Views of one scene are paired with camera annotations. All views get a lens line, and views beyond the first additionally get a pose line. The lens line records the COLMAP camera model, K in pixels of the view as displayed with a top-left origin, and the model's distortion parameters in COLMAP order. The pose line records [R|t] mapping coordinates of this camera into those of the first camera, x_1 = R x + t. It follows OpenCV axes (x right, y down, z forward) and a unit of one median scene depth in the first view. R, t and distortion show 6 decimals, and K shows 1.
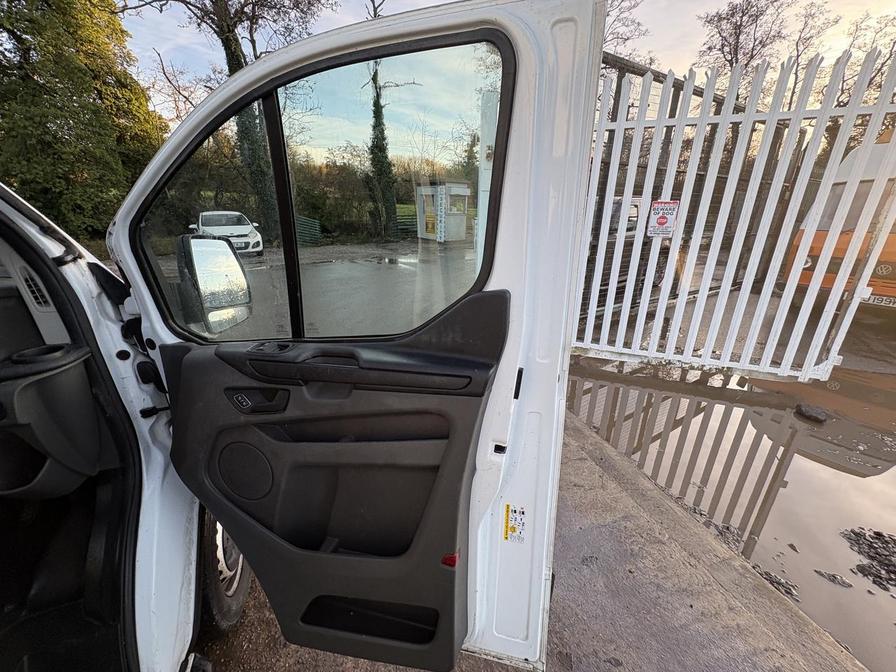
lens RADIAL K [[355.4, 0, 447.1], [0, 355.4, 335.2], [0, 0, 1]] dist [0.001674, -0.000600]
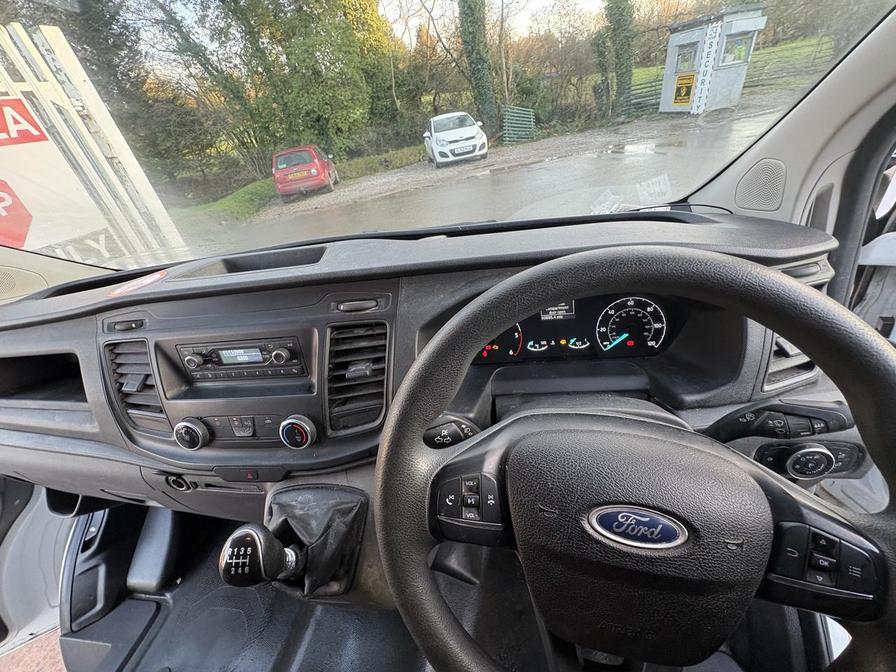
lens RADIAL K [[355.4, 0, 448.7], [0, 355.4, 335.6], [0, 0, 1]] dist [0.001674, -0.000600]
pose [[0.877695, 0.126573, -0.462202, -0.098380], [-0.001808, 0.965357, 0.260928, -0.008726], [0.479216, -0.228179, 0.847518, 0.015326]]
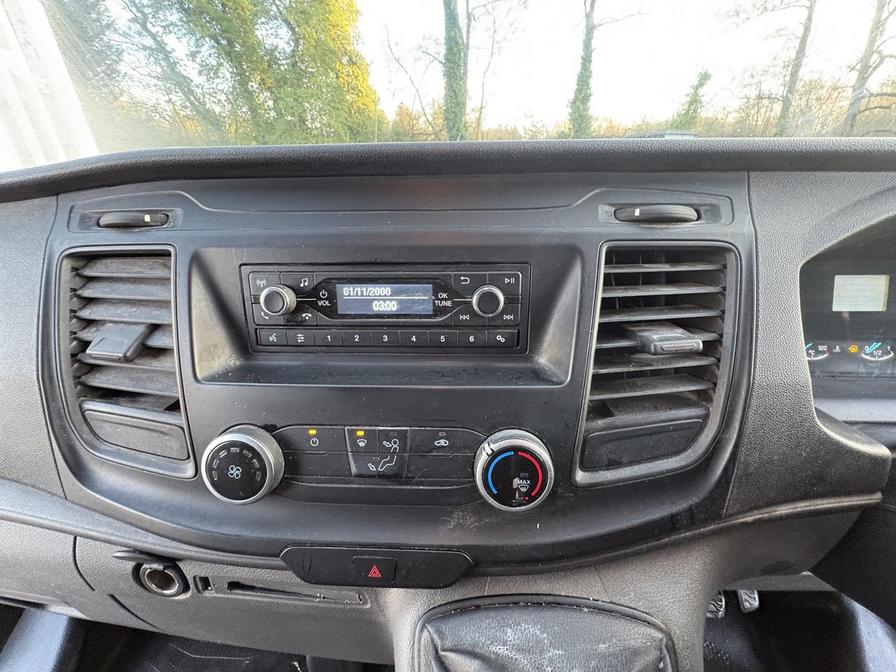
lens RADIAL K [[355.4, 0, 447.7], [0, 355.4, 335.8], [0, 0, 1]] dist [0.001674, -0.000600]
pose [[0.919961, 0.143660, -0.364737, -0.132302], [-0.112959, 0.988112, 0.104280, 0.005940], [0.375382, -0.054733, 0.925253, 0.021996]]
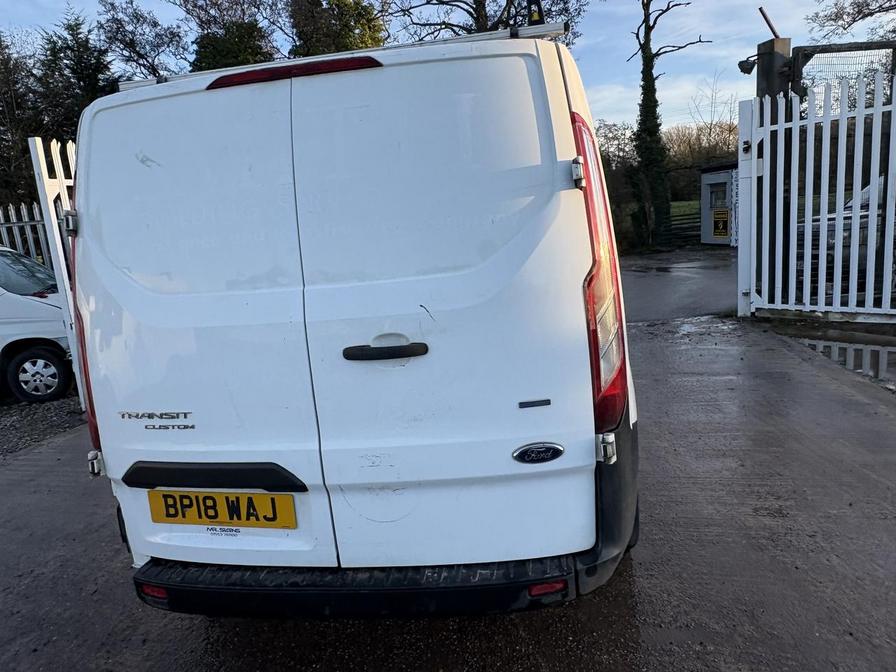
lens RADIAL K [[589.8, 0, 449.3], [0, 589.8, 333.1], [0, 0, 1]] dist [-0.002721, 0.006491]
pose [[0.877079, 0.005335, -0.480317, 0.059591], [-0.075507, 0.989038, -0.126895, 0.125229], [0.474375, 0.147565, 0.867867, -0.319676]]
